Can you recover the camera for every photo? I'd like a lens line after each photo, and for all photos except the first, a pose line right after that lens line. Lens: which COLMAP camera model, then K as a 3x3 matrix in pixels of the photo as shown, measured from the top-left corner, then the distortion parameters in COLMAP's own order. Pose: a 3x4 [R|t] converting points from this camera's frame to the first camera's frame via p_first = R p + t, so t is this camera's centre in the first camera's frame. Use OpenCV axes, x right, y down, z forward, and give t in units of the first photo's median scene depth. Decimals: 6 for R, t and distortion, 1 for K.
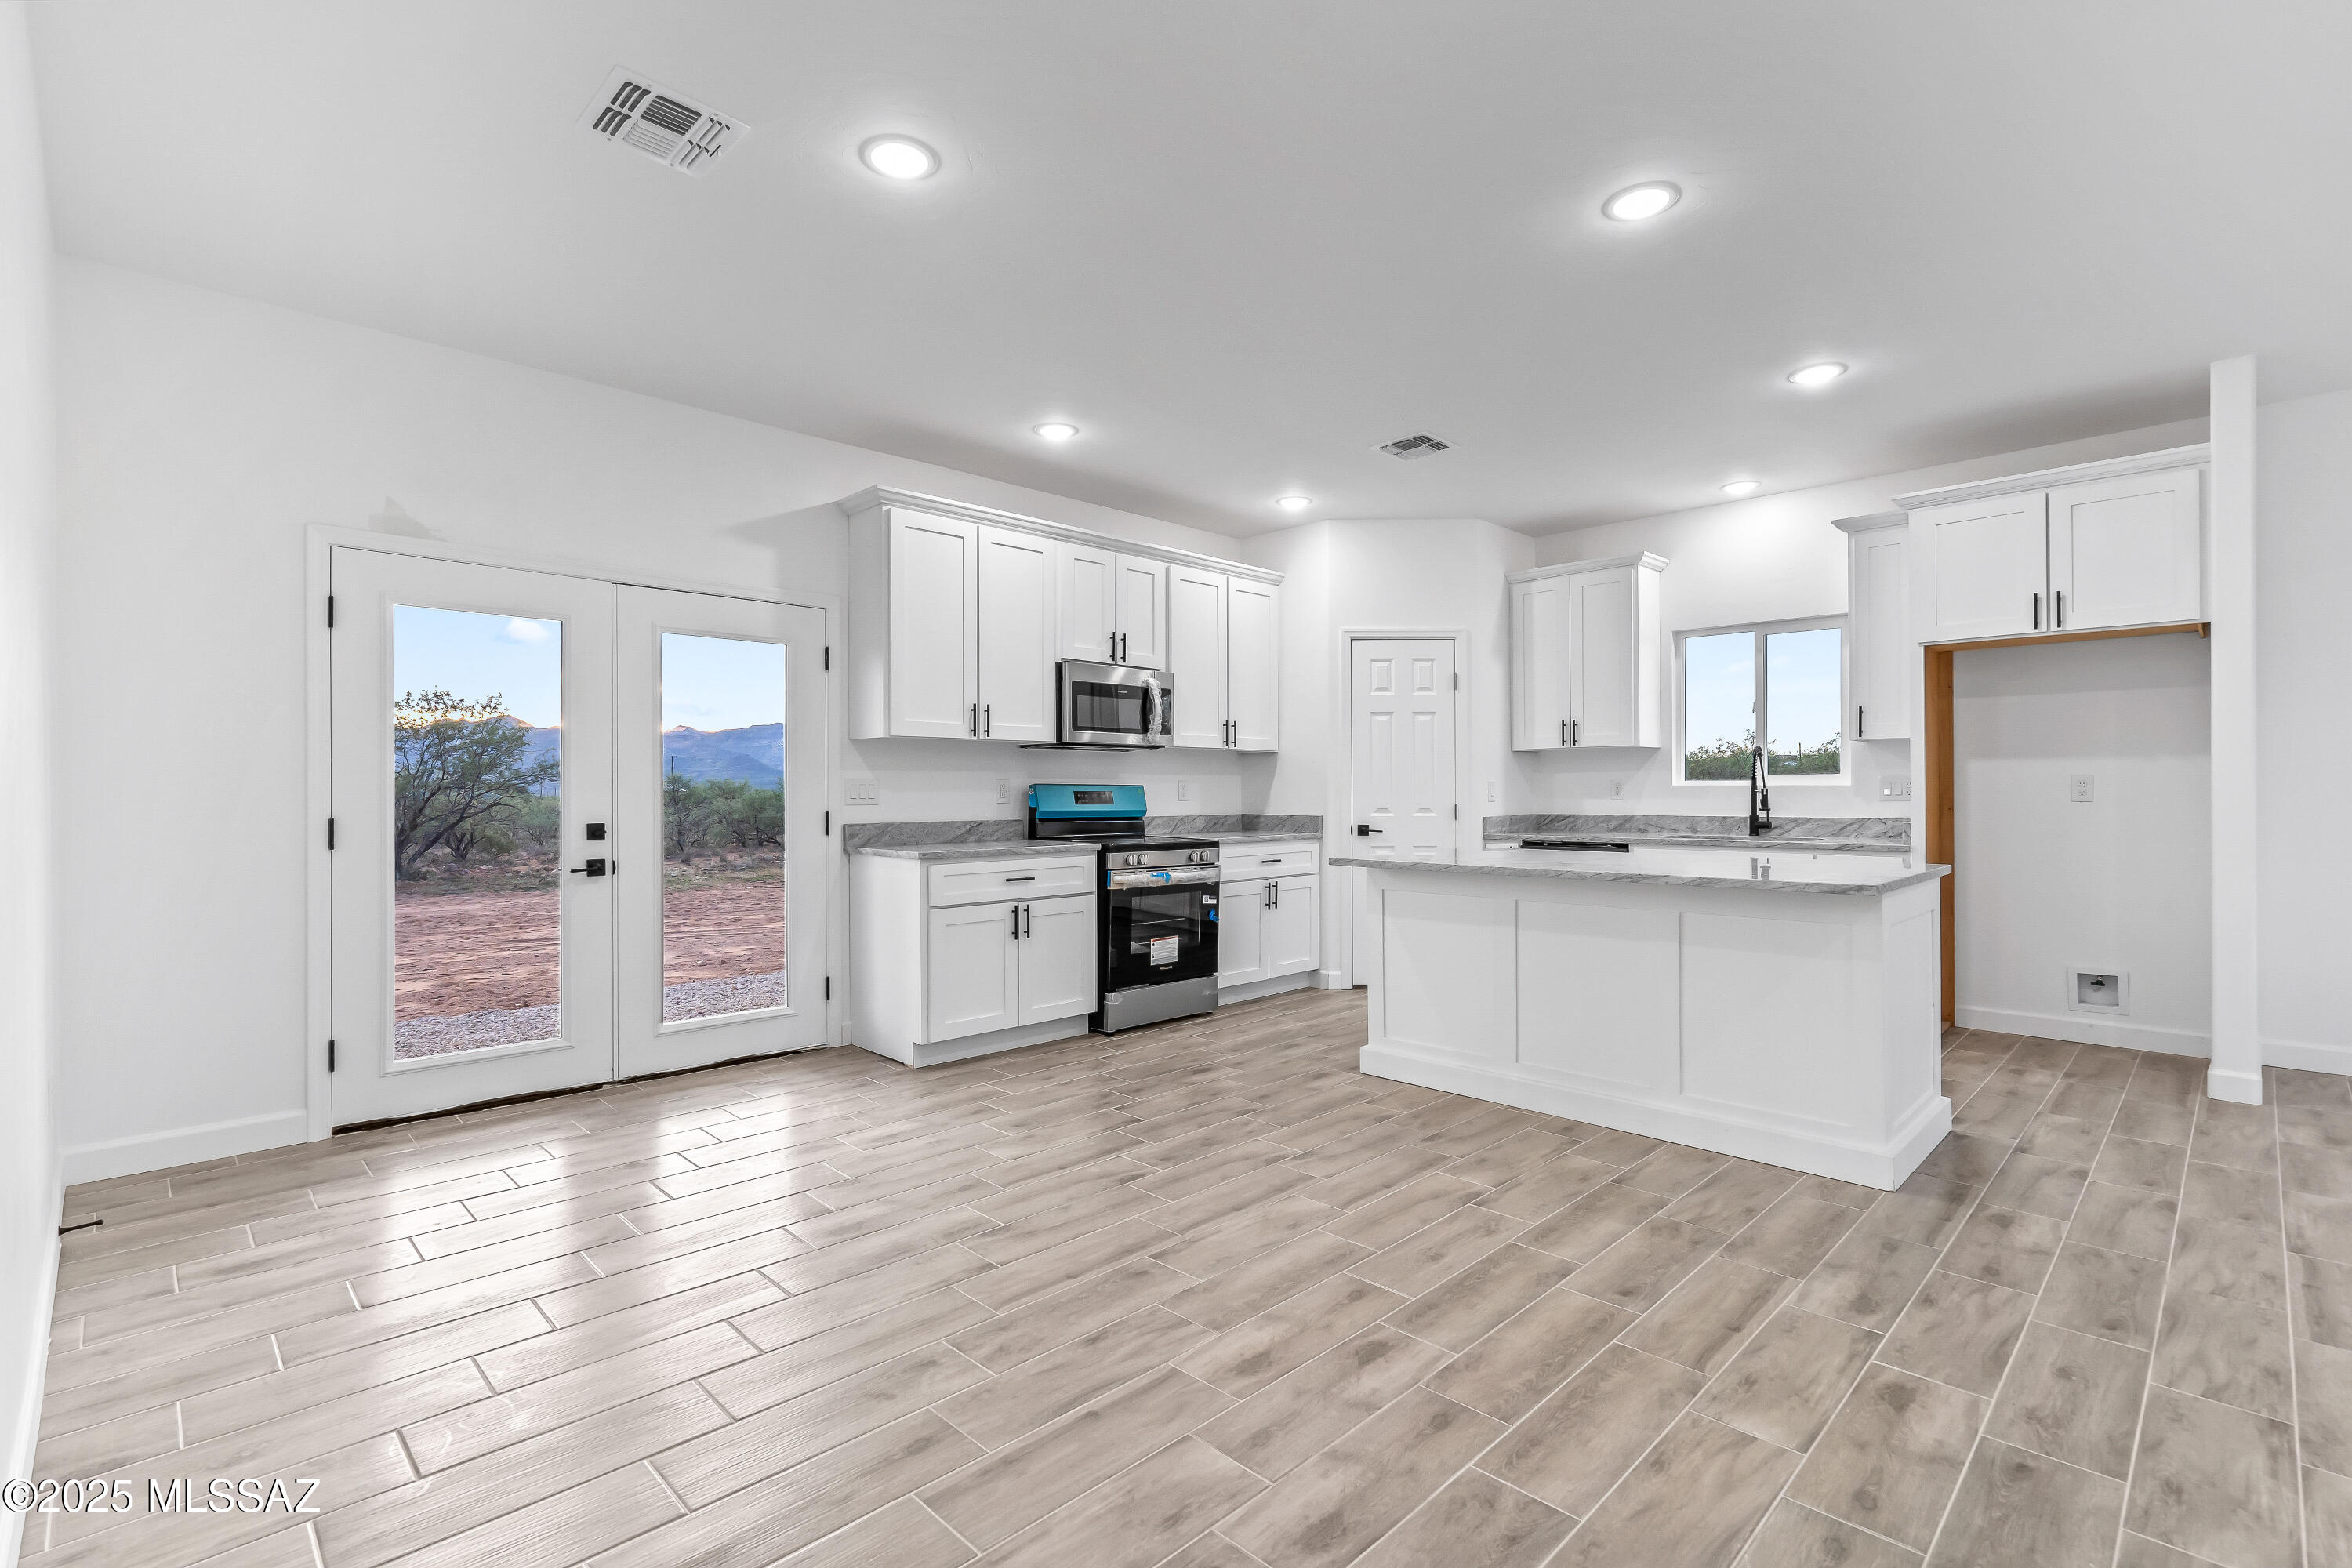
lens RADIAL K [[1070.4, 0, 1159.6], [0, 1070.4, 789.9], [0, 0, 1]] dist [-0.004348, 0.002195]
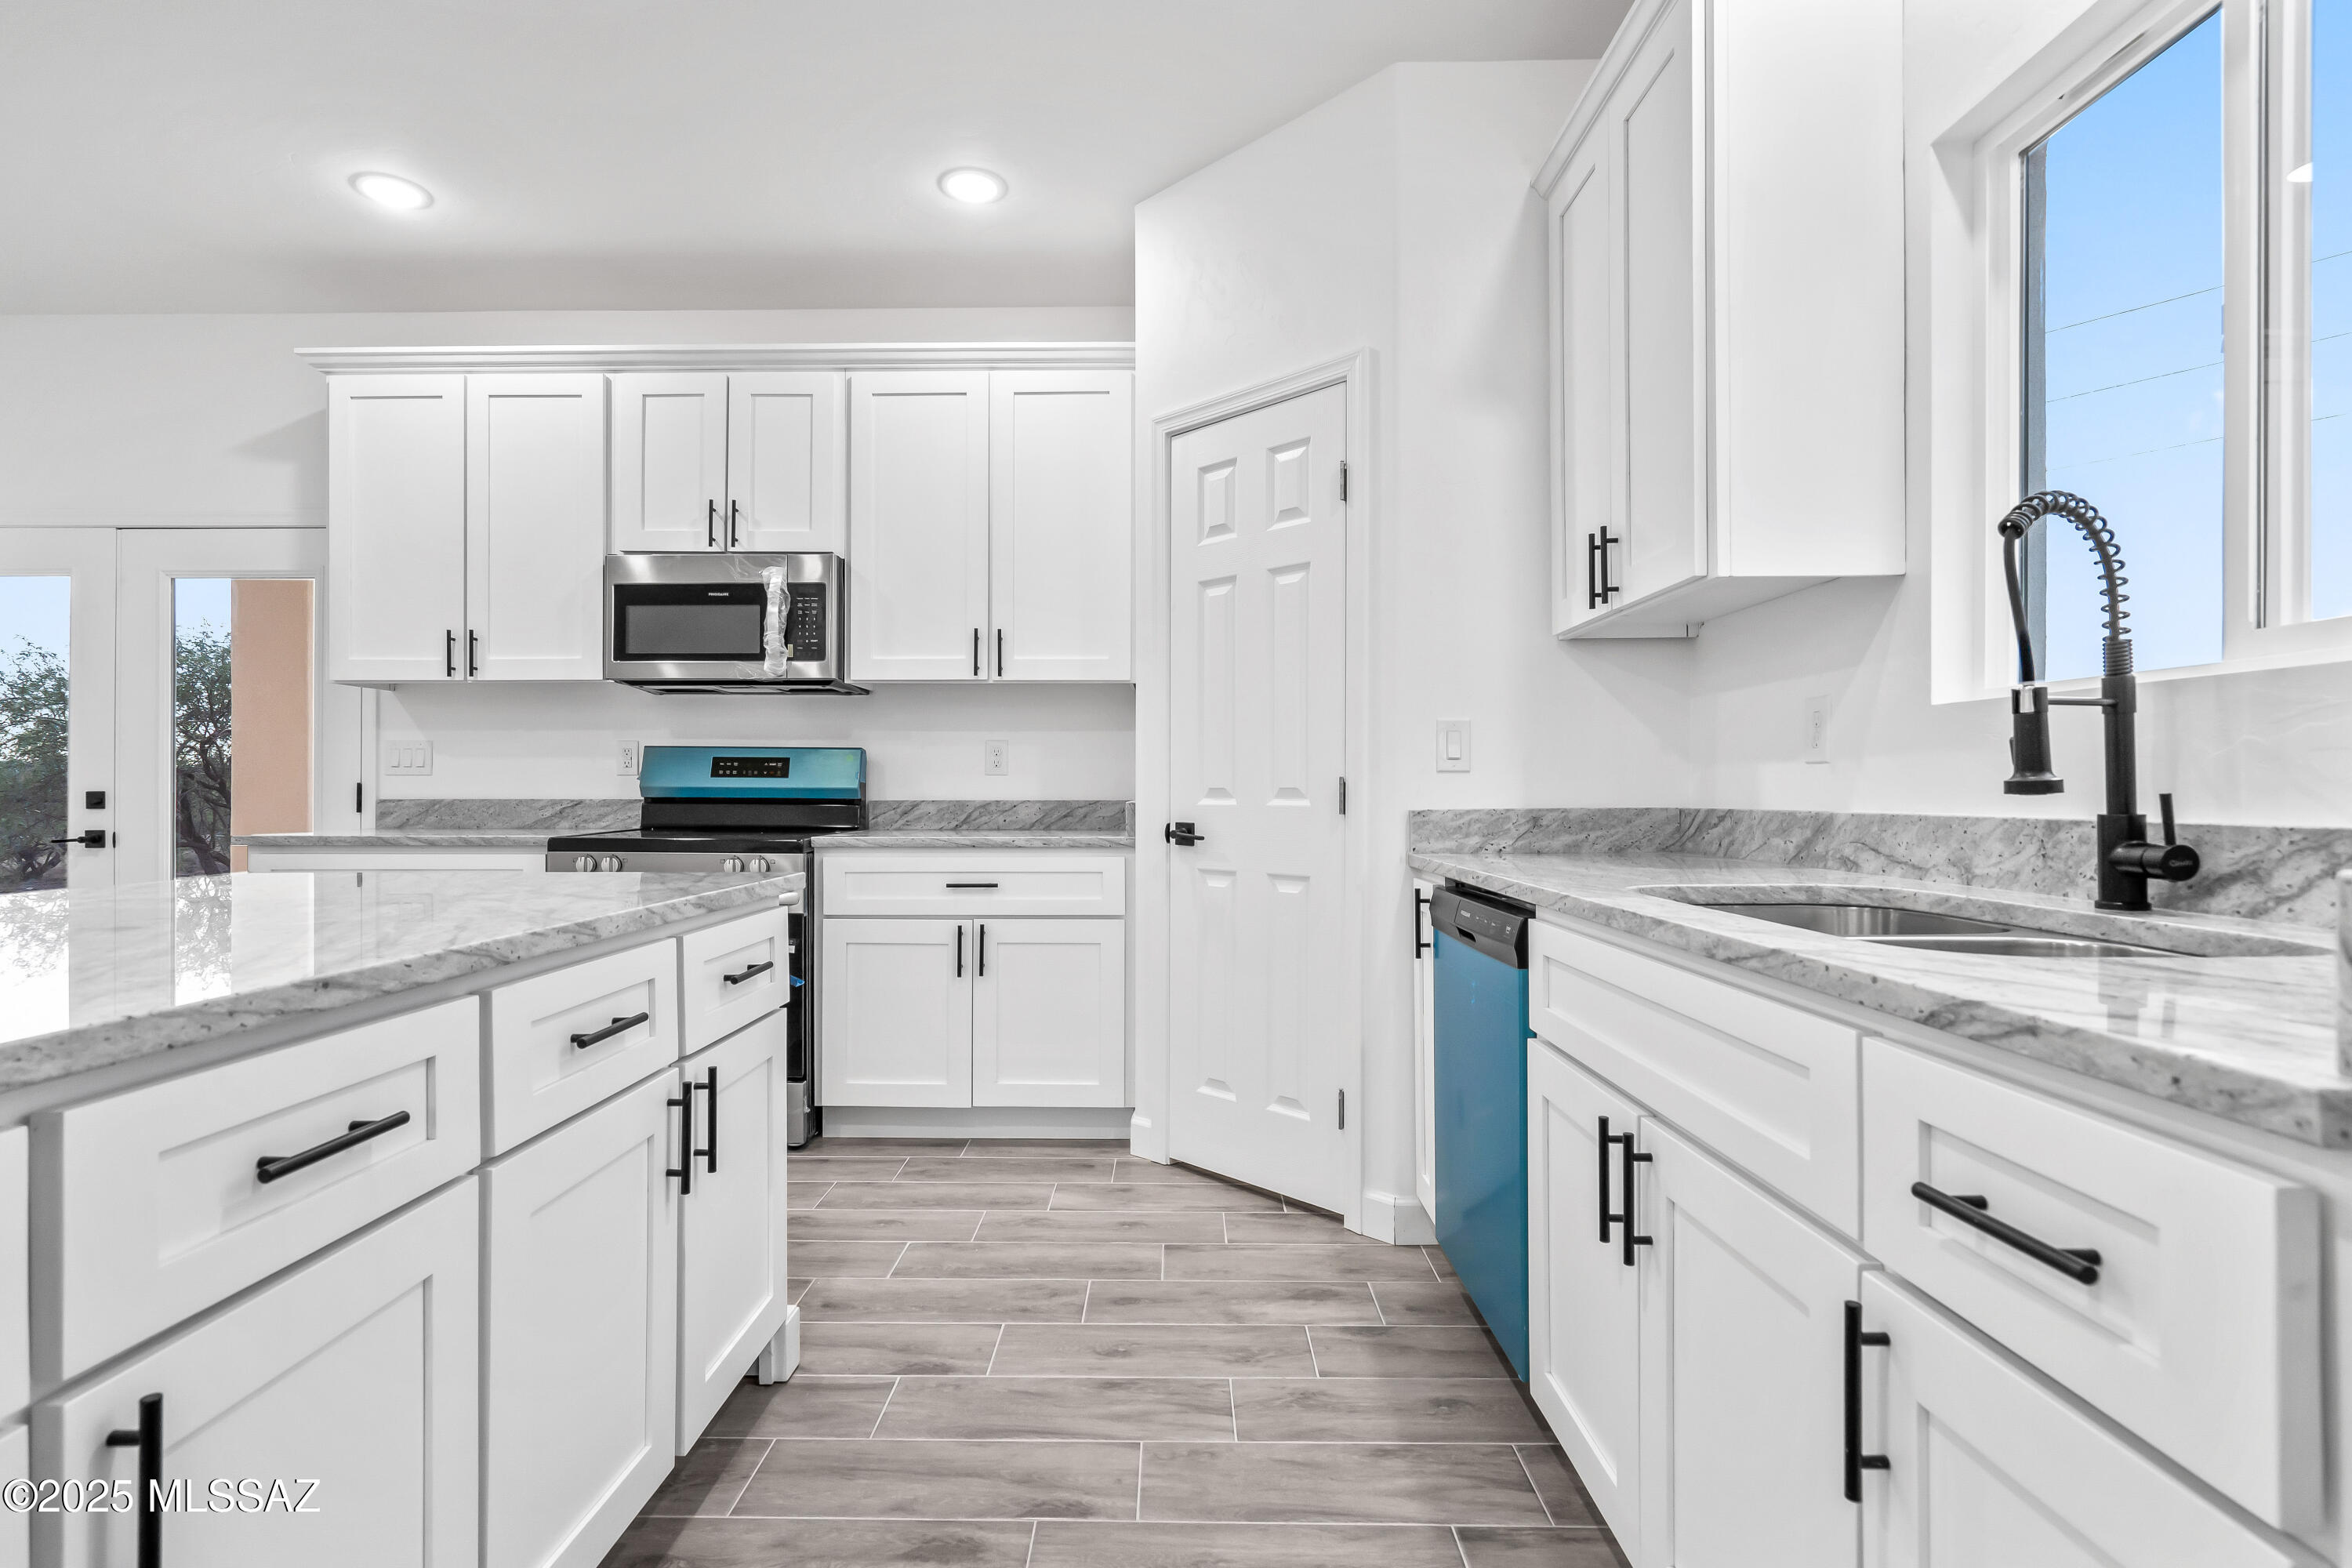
lens RADIAL K [[1125.0, 0, 1147.4], [0, 1125.0, 788.9], [0, 0, 1]] dist [-0.000880, -0.000283]
pose [[0.700858, 0.003069, -0.713295, 0.726801], [-0.002299, 0.999995, 0.002044, 0.022773], [0.713297, 0.000207, 0.700861, 0.872048]]
